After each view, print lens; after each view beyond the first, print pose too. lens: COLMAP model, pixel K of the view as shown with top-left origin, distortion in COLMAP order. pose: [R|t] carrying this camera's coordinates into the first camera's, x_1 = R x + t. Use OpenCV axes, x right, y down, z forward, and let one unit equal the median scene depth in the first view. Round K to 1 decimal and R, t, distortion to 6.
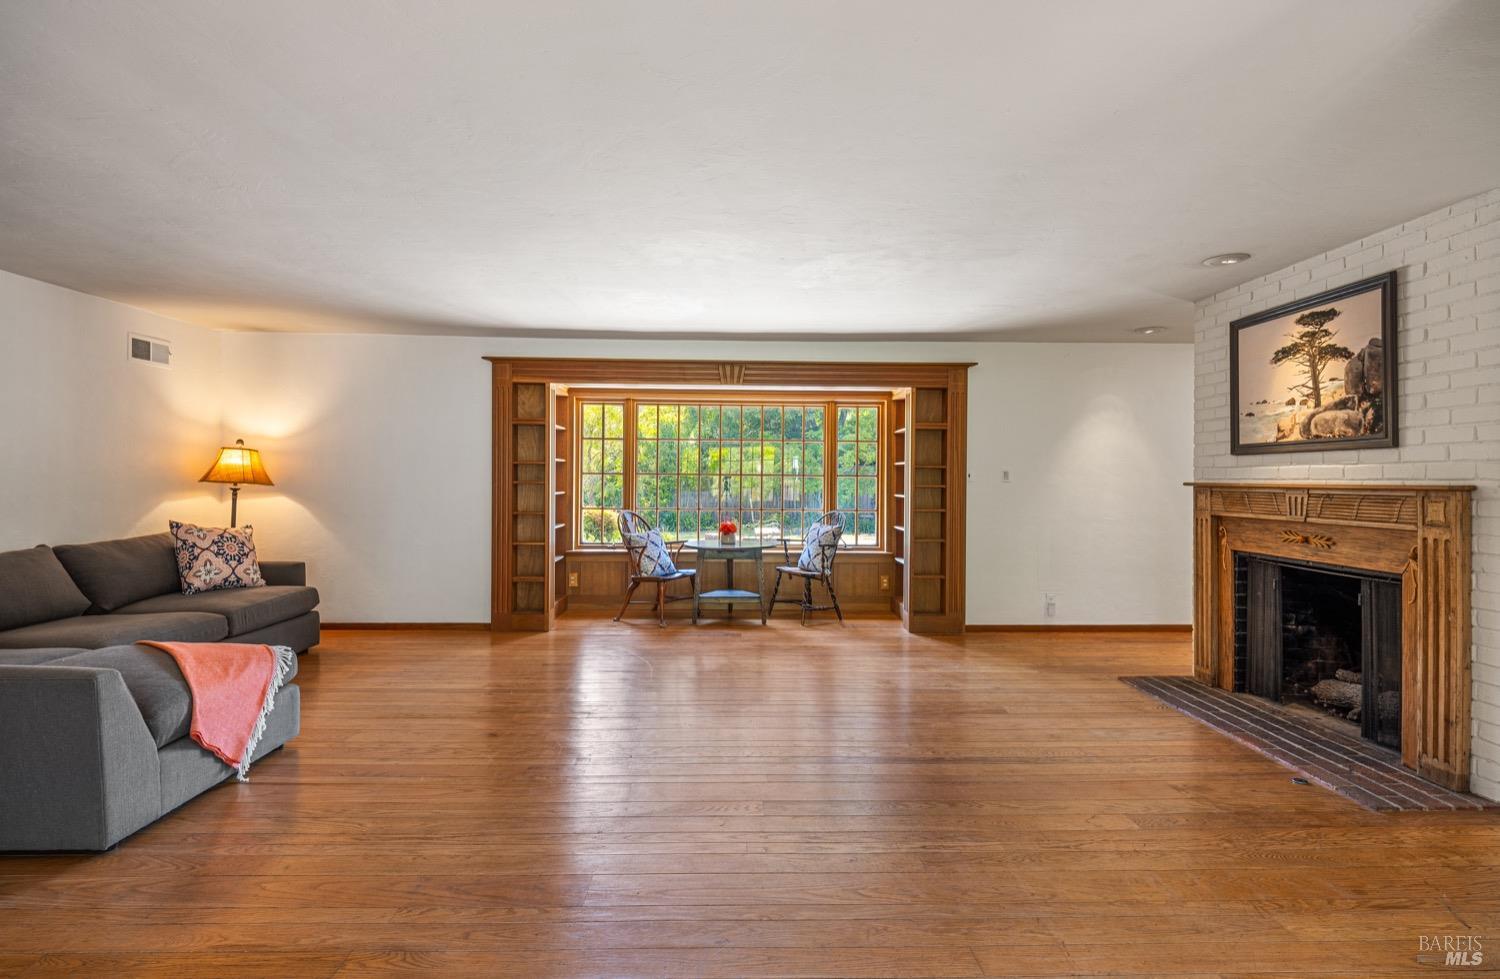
lens RADIAL K [[713.4, 0, 745.6], [0, 713.4, 477.8], [0, 0, 1]] dist [-0.000564, -0.000515]
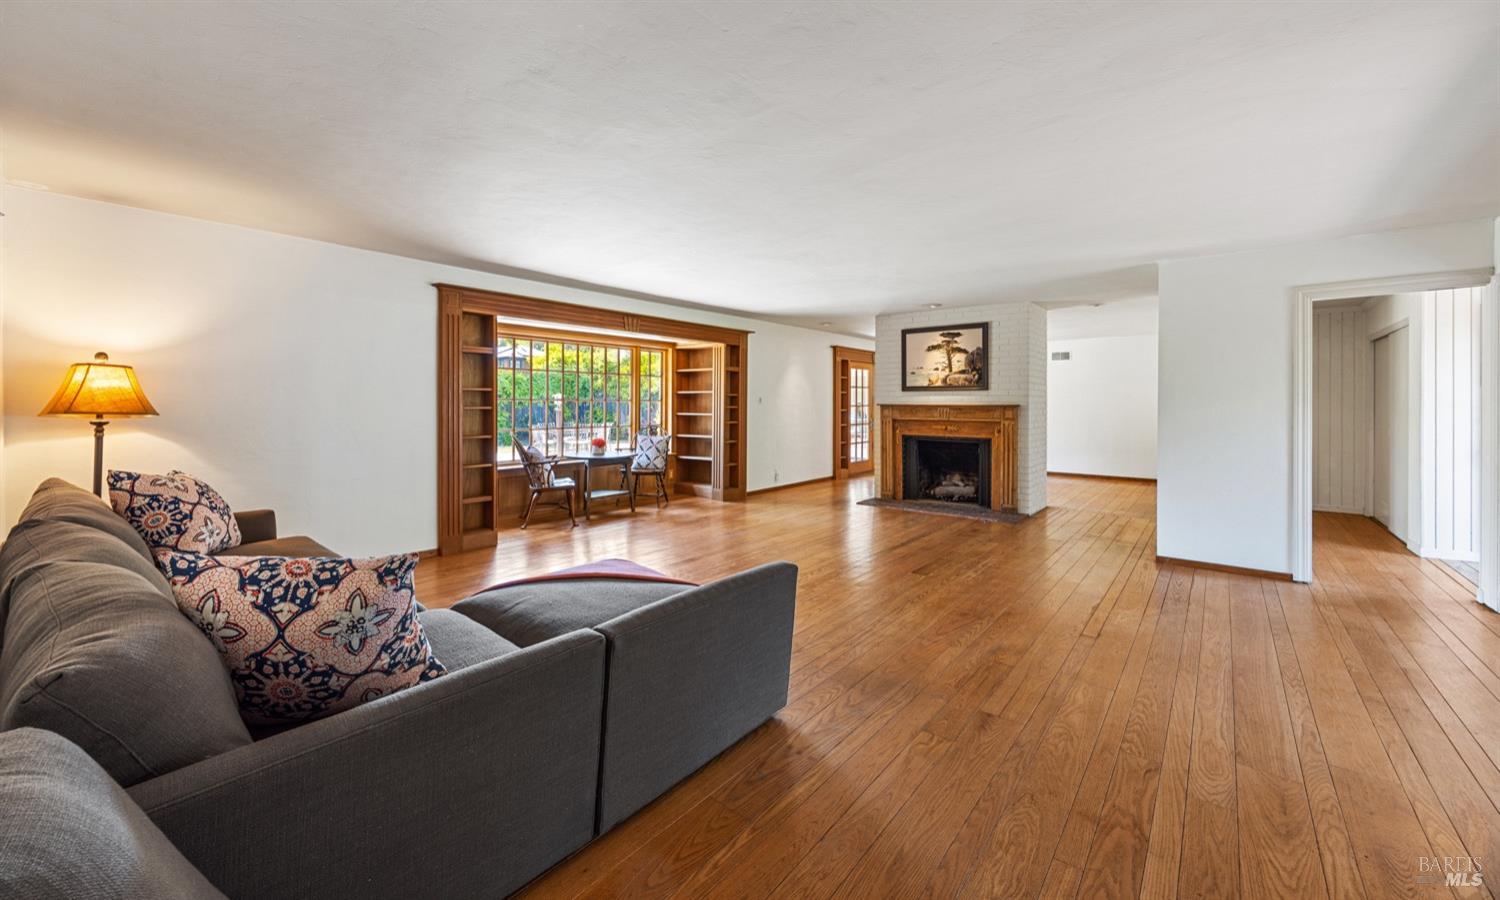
lens RADIAL K [[563.3, 0, 735.6], [0, 563.3, 402.8], [0, 0, 1]] dist [0.002676, 0.000087]
pose [[0.673583, -0.006210, 0.739085, -0.665916], [0.001445, 0.999974, 0.007085, -0.006515], [-0.739110, -0.003704, 0.673575, 0.157279]]
